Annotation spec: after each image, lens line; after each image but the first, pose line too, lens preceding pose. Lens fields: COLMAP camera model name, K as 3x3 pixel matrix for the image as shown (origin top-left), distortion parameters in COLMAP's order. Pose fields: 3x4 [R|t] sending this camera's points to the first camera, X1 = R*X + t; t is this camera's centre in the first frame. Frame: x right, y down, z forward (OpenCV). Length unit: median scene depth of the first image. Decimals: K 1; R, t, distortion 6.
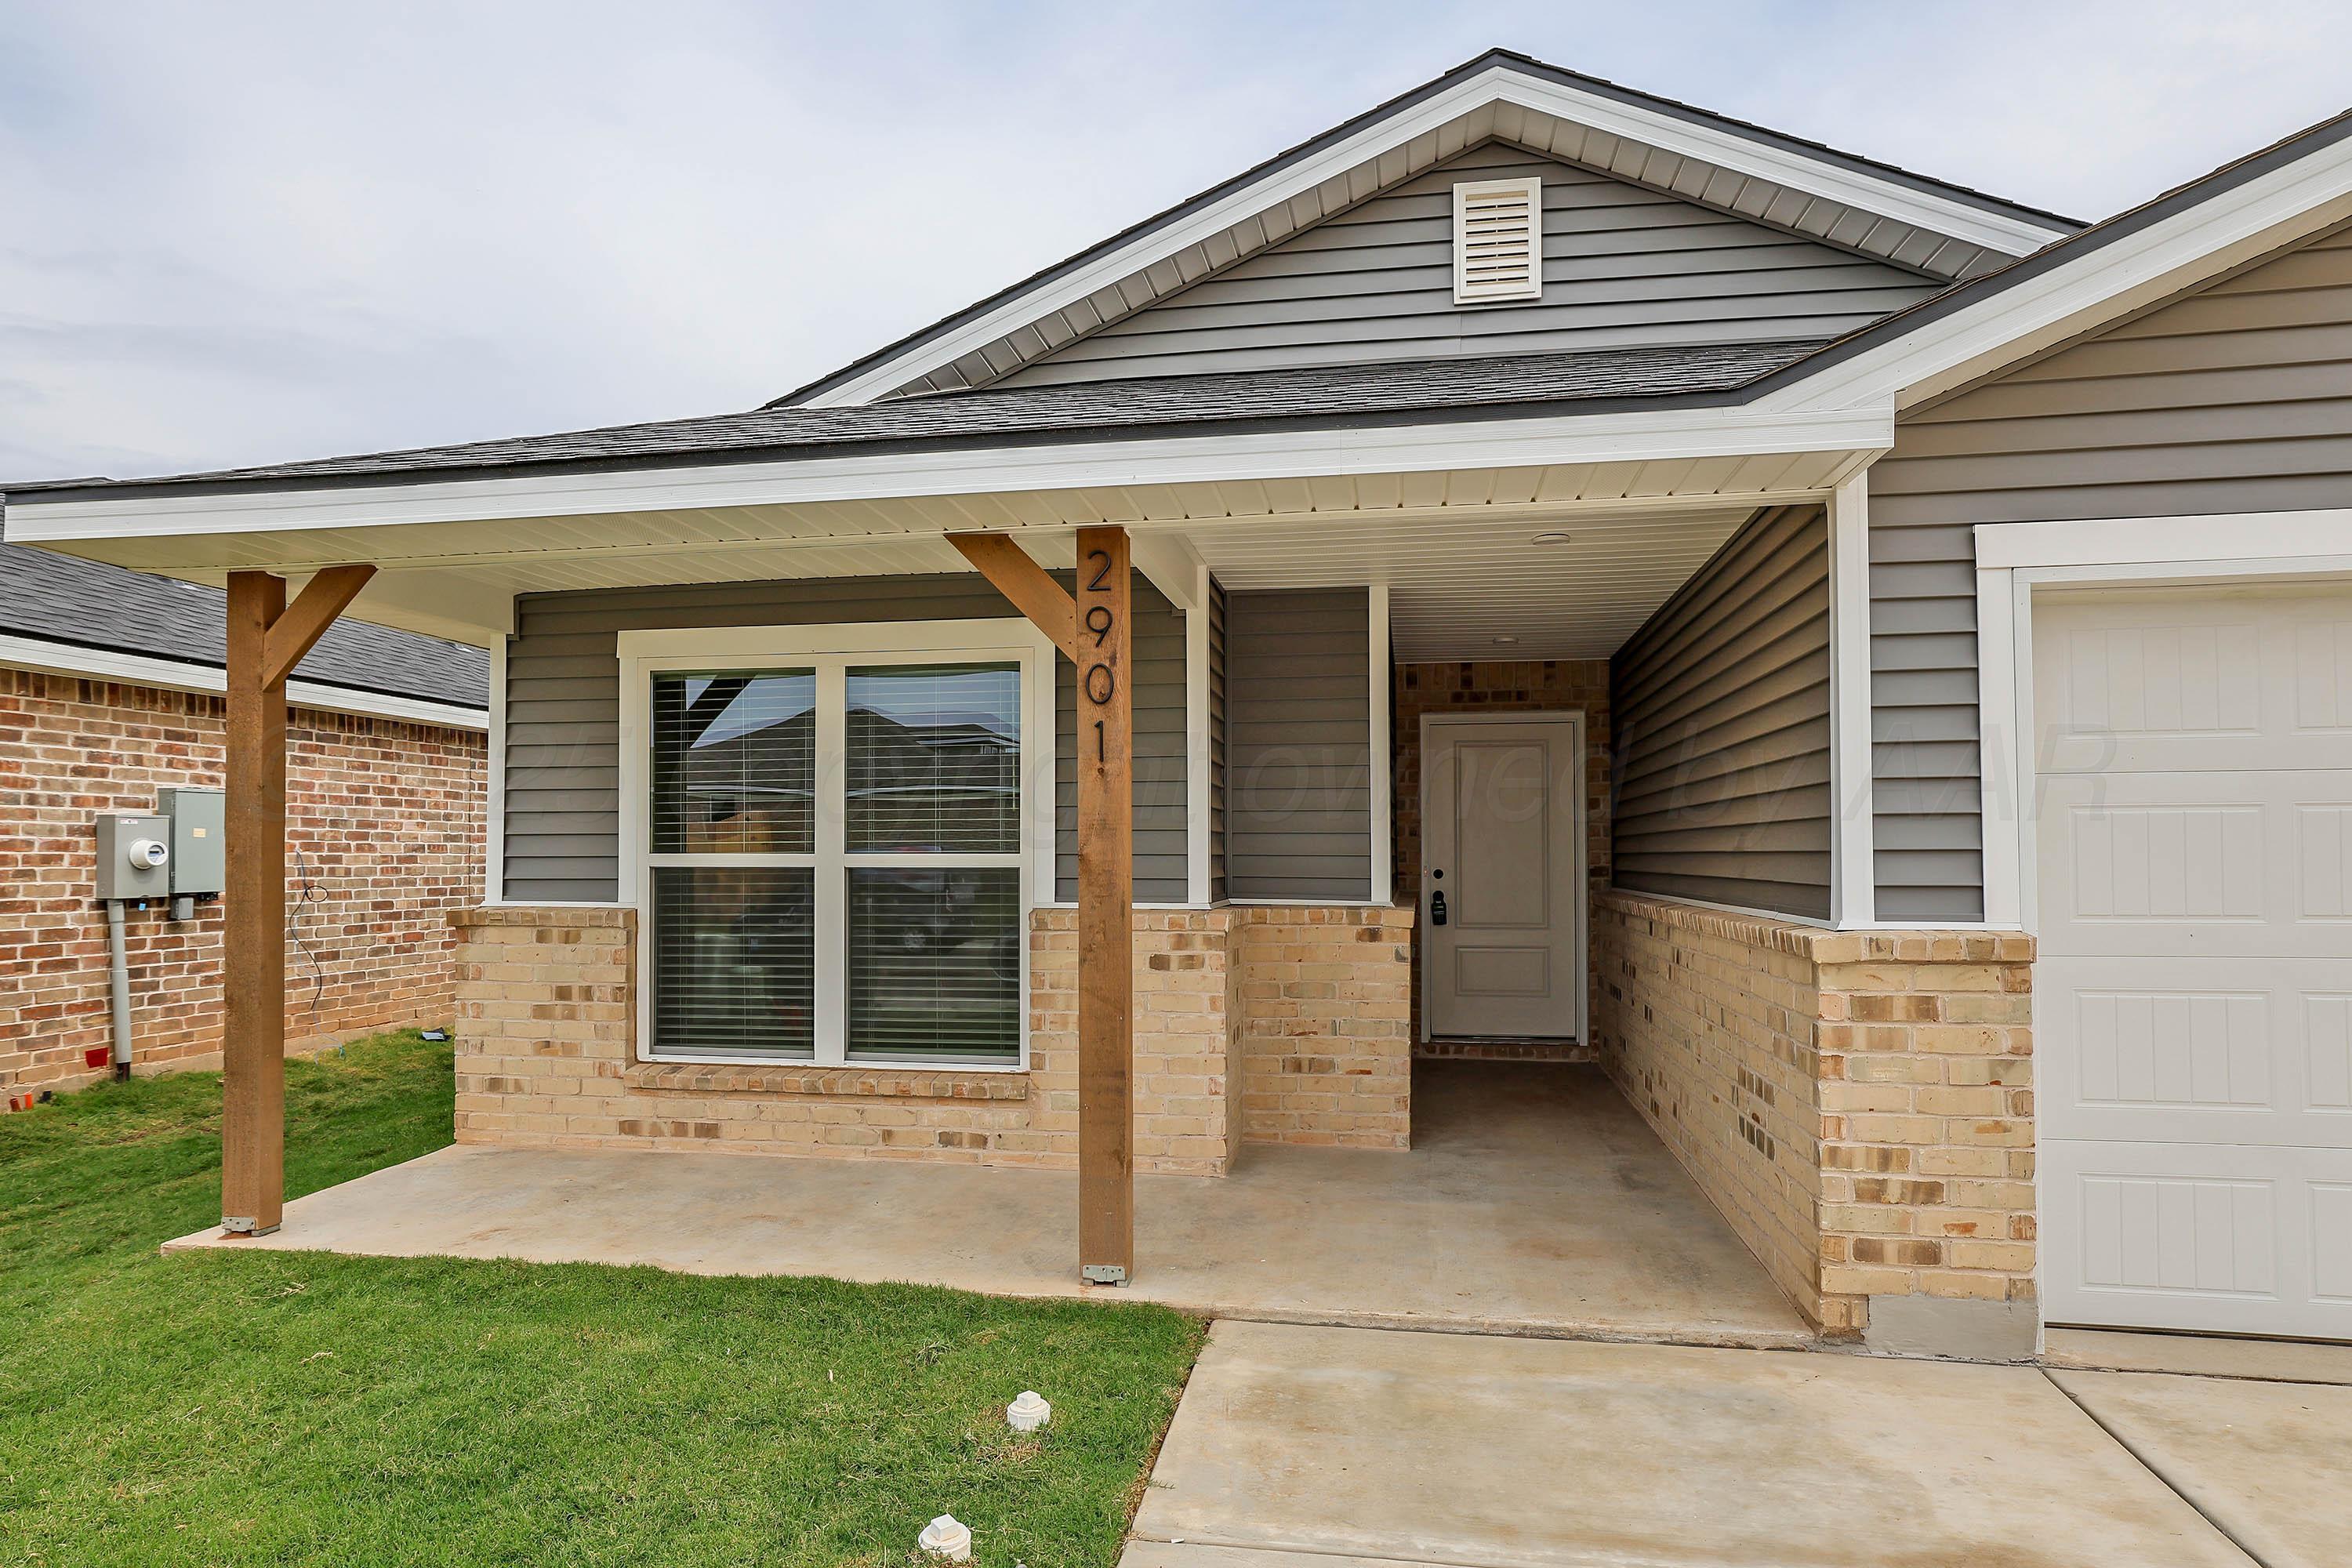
lens RADIAL K [[1331.0, 0, 1218.2], [0, 1331.0, 822.7], [0, 0, 1]] dist [-0.015420, 0.010124]
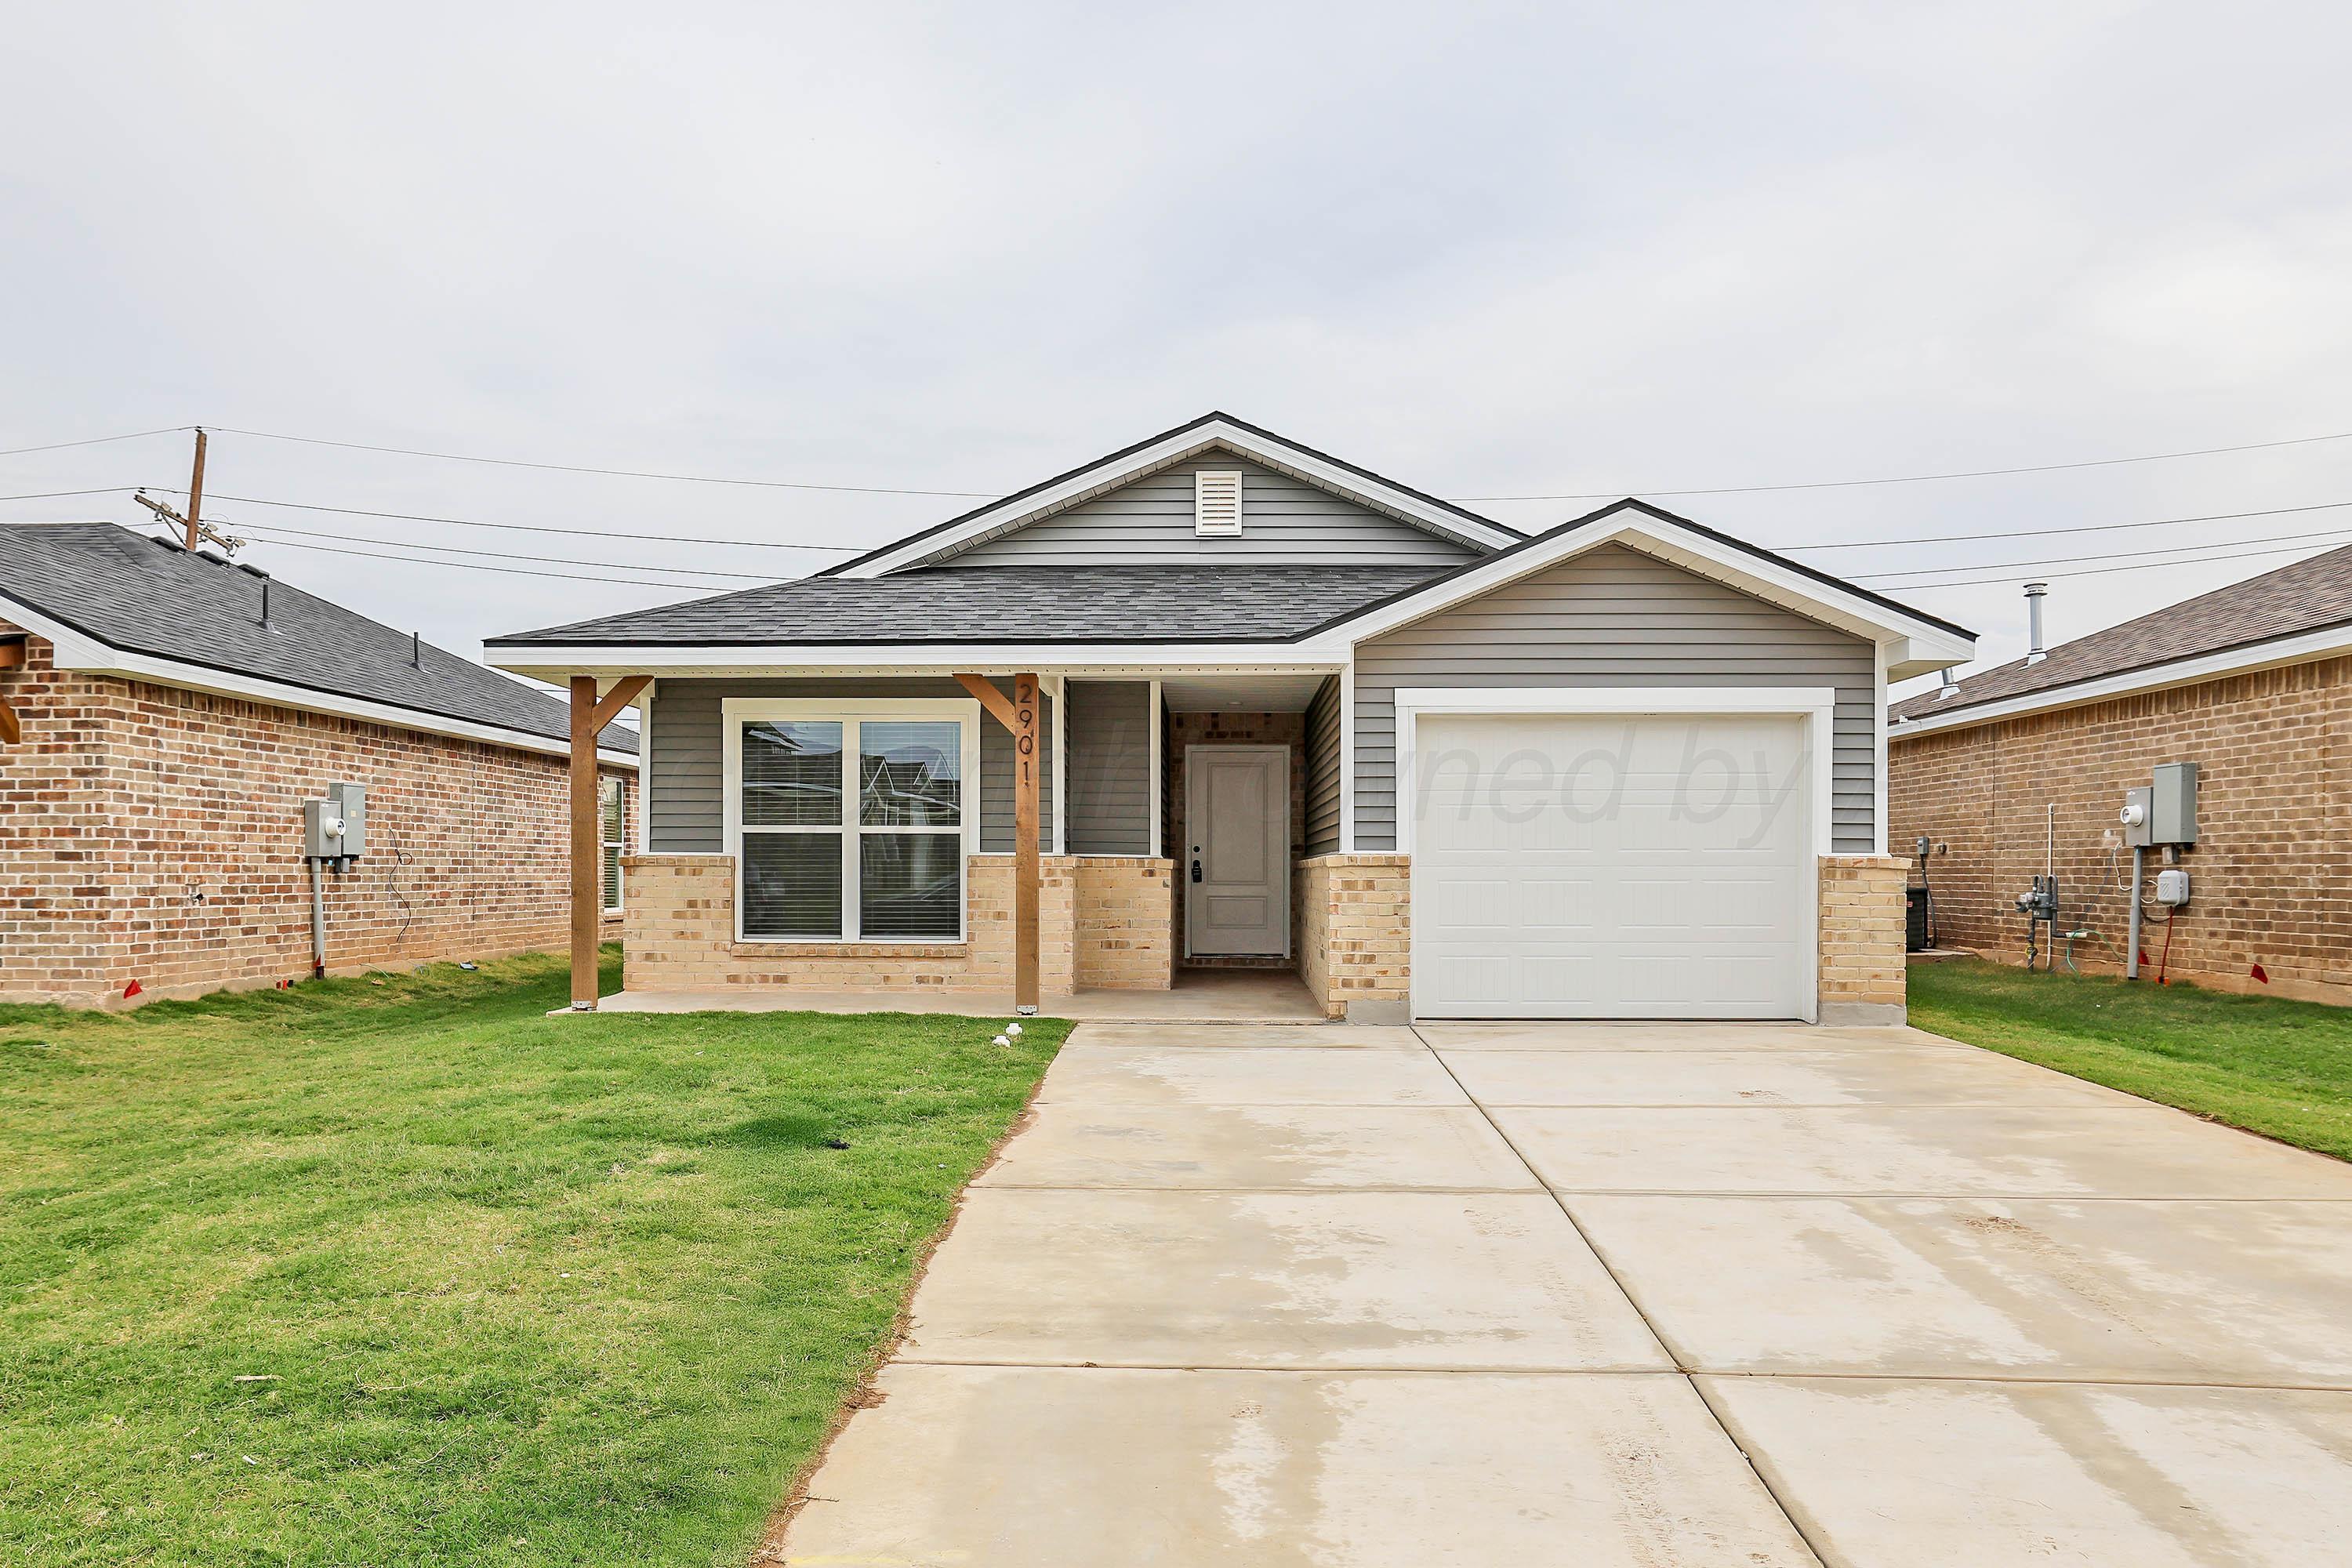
lens RADIAL K [[1577.8, 0, 1274.6], [0, 1577.8, 867.9], [0, 0, 1]] dist [0.002676, -0.009900]
pose [[0.983345, 0.003453, 0.181715, -0.116766], [-0.007518, 0.999737, 0.021684, 0.030101], [-0.181592, -0.022689, 0.983112, -1.225785]]
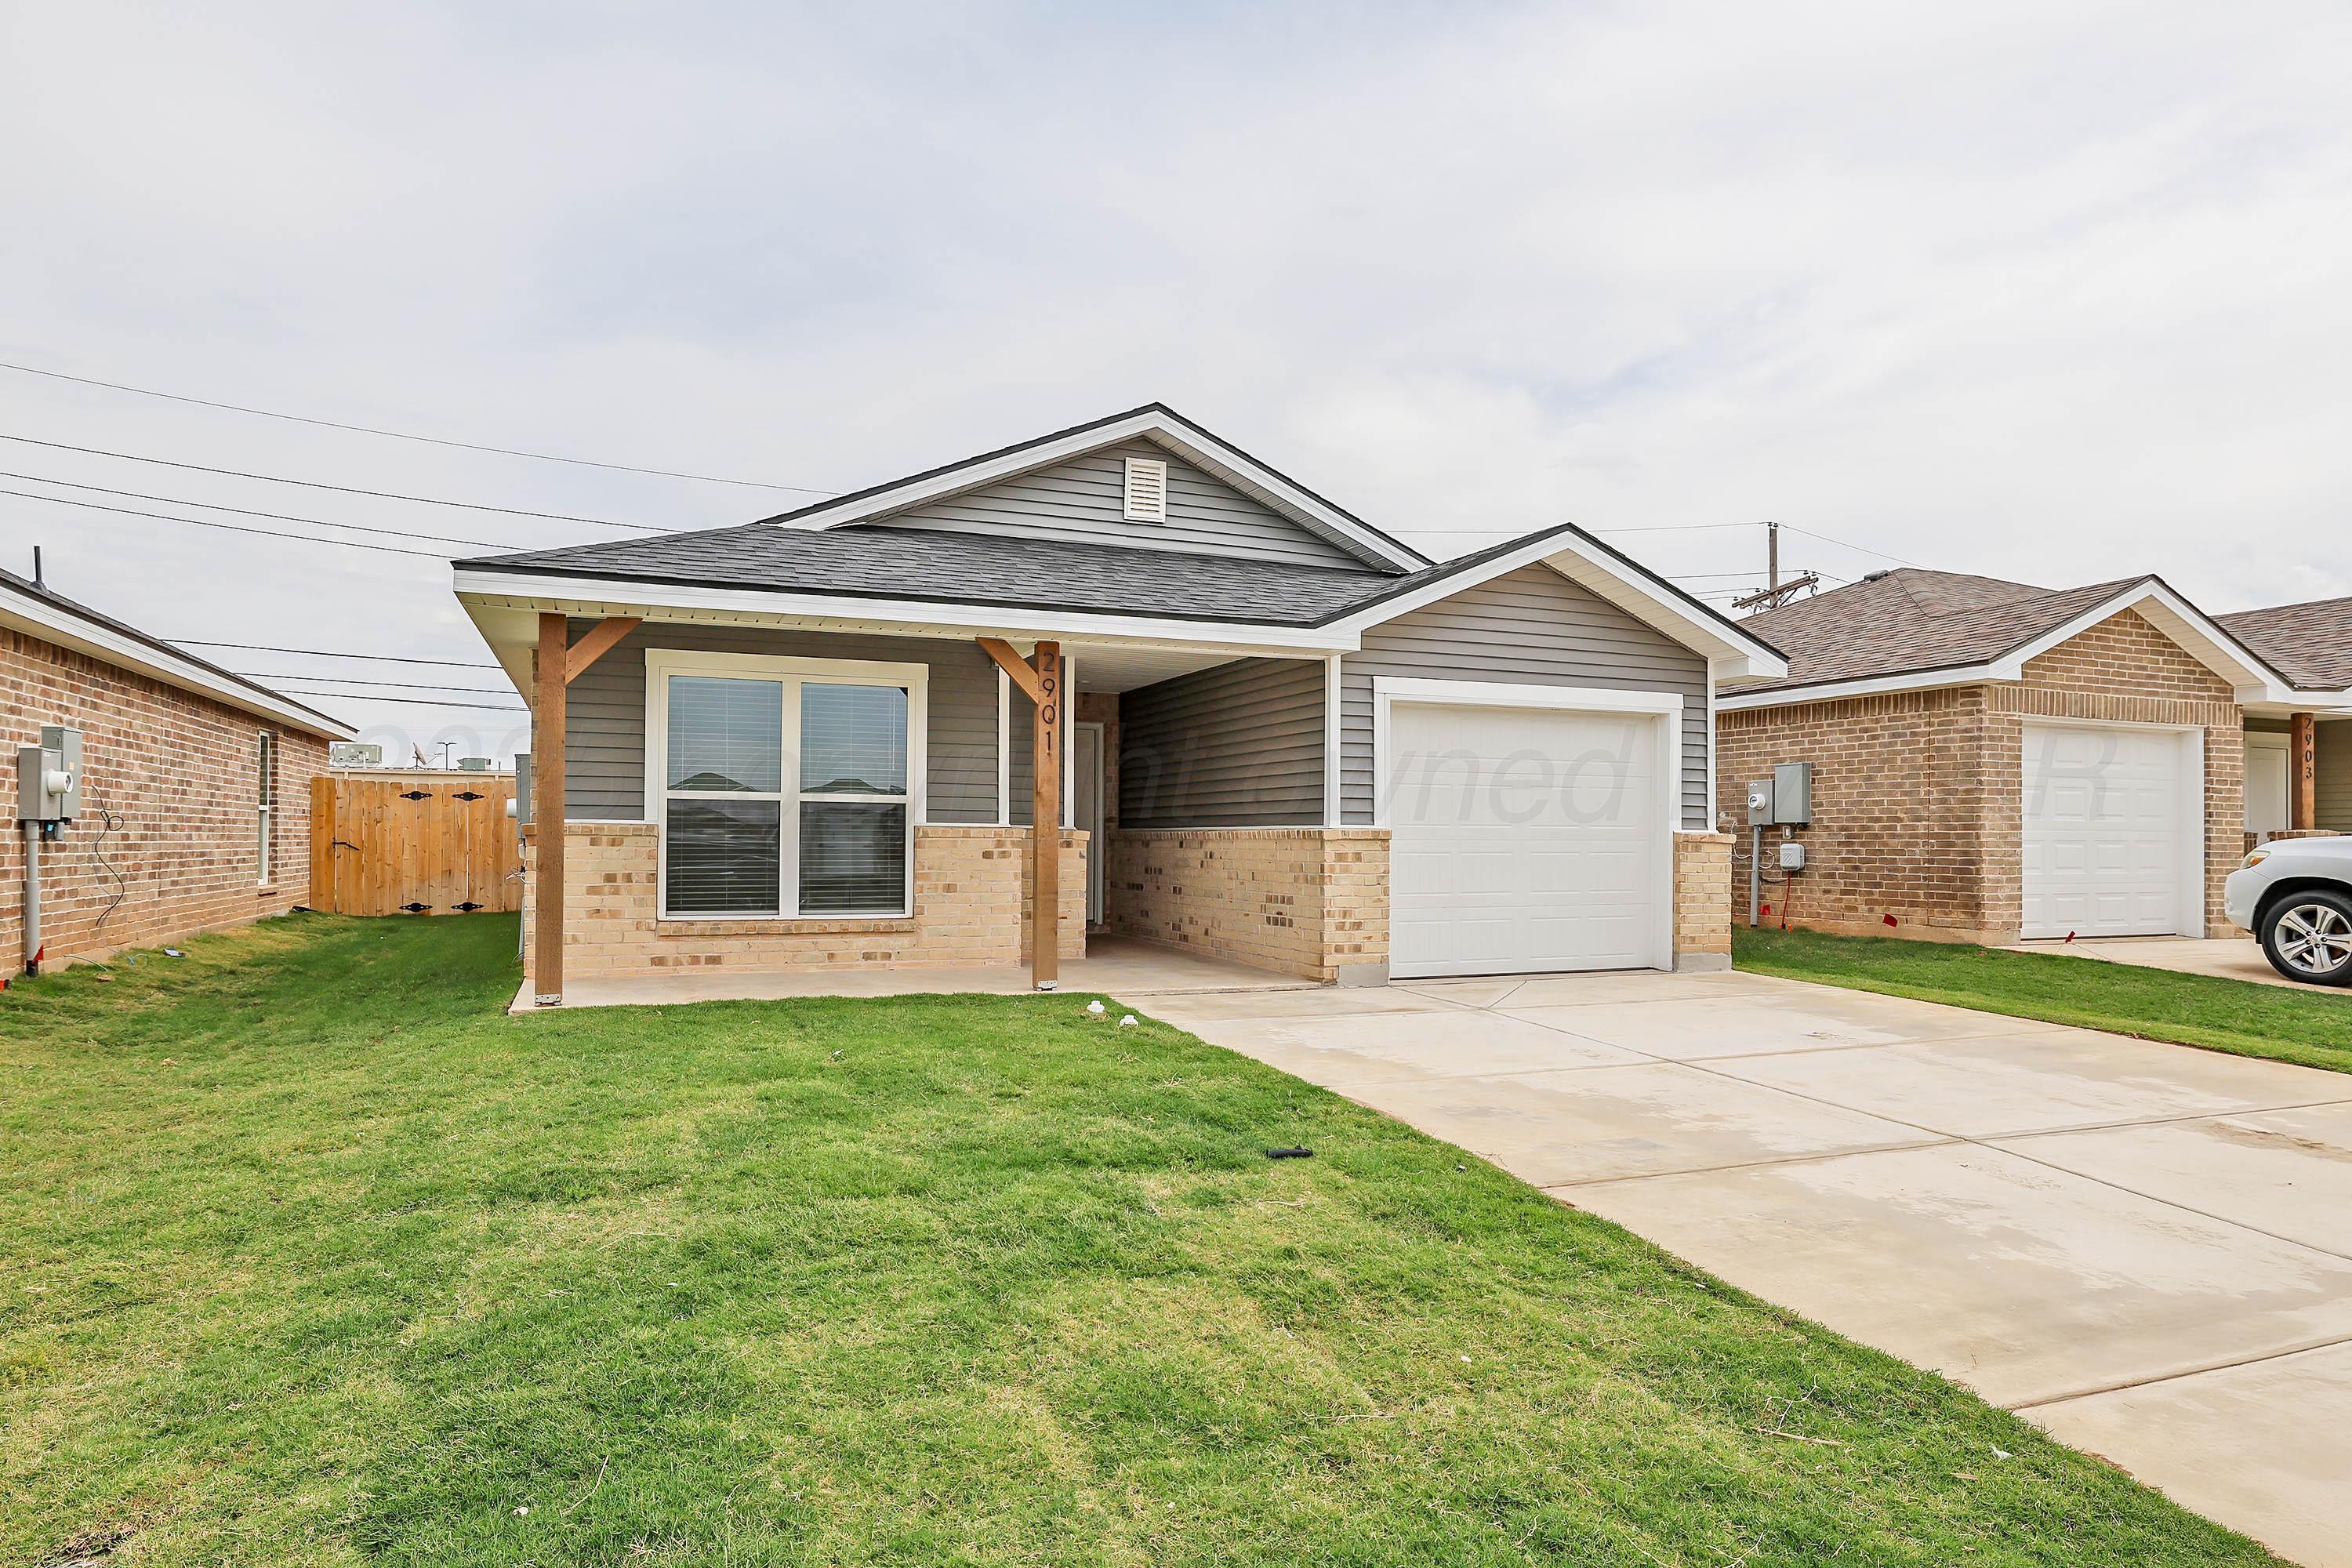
lens RADIAL K [[1331.0, 0, 1223.8], [0, 1331.0, 813.2], [0, 0, 1]] dist [-0.015420, 0.010124]
pose [[0.835563, 0.017156, 0.549126, -0.766047], [-0.020678, 0.999786, 0.000228, 0.037634], [-0.549005, -0.011545, 0.835739, -0.716362]]
